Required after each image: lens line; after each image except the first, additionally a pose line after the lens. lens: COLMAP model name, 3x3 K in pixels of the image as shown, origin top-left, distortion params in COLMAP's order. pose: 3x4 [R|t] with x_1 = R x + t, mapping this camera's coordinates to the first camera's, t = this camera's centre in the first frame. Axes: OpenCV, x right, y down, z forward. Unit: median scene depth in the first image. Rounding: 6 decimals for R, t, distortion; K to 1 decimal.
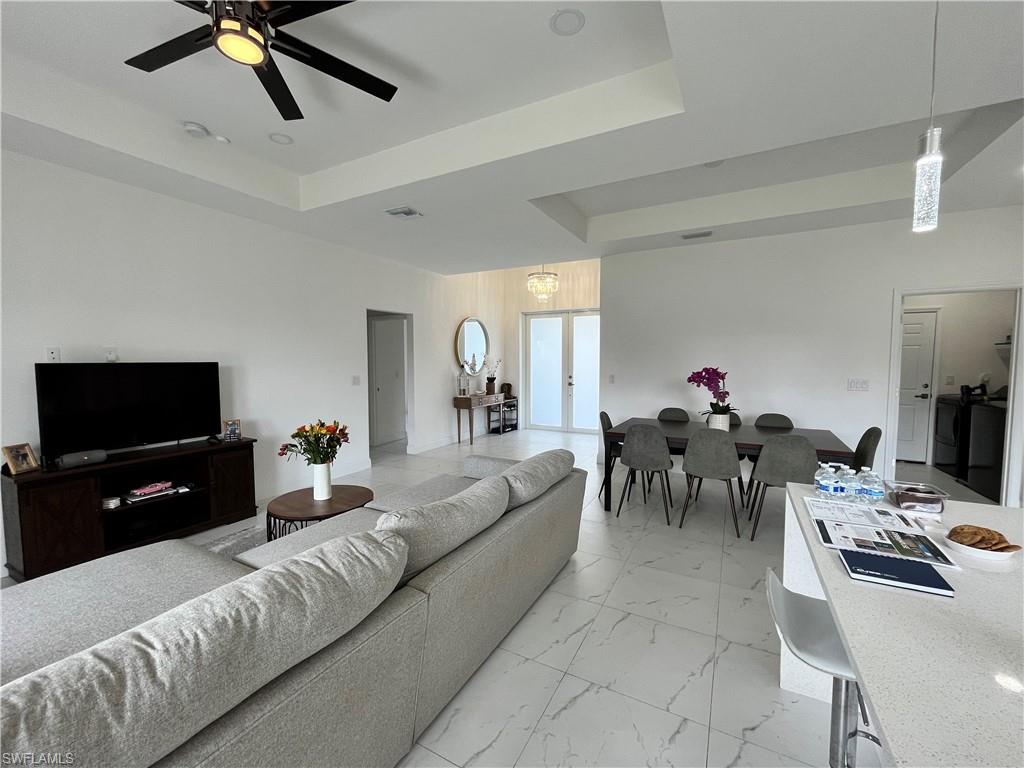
lens RADIAL K [[420.0, 0, 514.0], [0, 420.0, 385.5], [0, 0, 1]] dist [-0.007071, 0.000117]
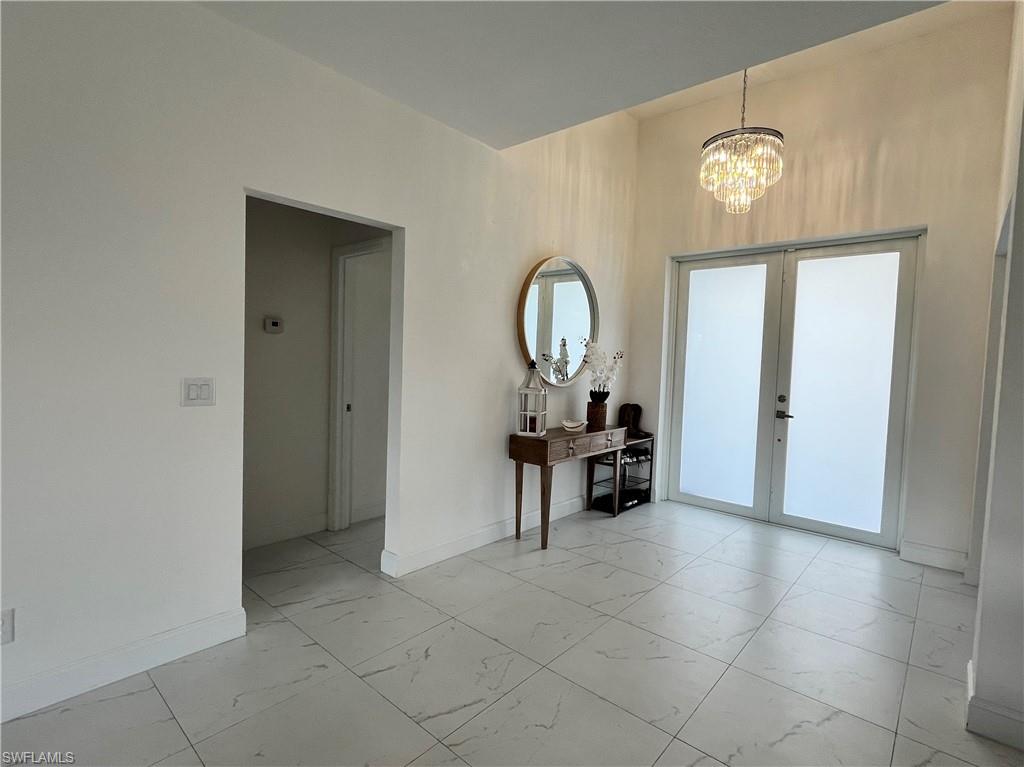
lens RADIAL K [[420.0, 0, 514.0], [0, 420.0, 385.0], [0, 0, 1]] dist [-0.007071, 0.000117]
pose [[0.963865, 0.044929, -0.262574, -0.023759], [-0.046669, 0.998910, -0.000389, -0.021831], [0.262271, 0.012629, 0.964912, 0.530782]]
